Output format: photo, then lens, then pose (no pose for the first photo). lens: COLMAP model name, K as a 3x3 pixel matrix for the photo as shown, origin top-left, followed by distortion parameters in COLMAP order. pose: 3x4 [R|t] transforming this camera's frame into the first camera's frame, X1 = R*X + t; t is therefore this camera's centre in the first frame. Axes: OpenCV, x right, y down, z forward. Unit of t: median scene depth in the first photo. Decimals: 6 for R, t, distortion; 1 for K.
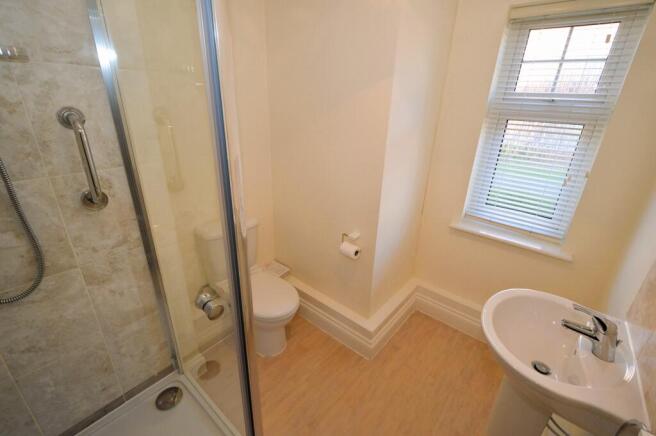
lens RADIAL K [[287.5, 0, 328.0], [0, 287.5, 218.0], [0, 0, 1]] dist [0.000618, -0.000237]
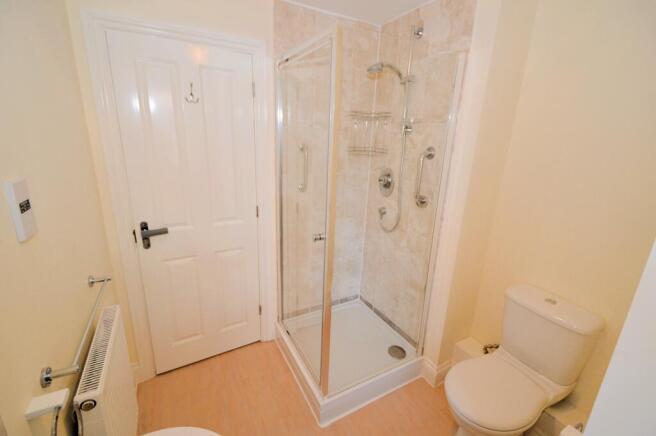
lens RADIAL K [[287.5, 0, 328.0], [0, 287.5, 218.0], [0, 0, 1]] dist [0.000618, -0.000237]
pose [[-0.371385, 0.219718, -0.902107, 0.871982], [-0.393223, 0.842939, 0.367191, -0.369509], [0.841100, 0.491099, -0.226656, 0.957981]]
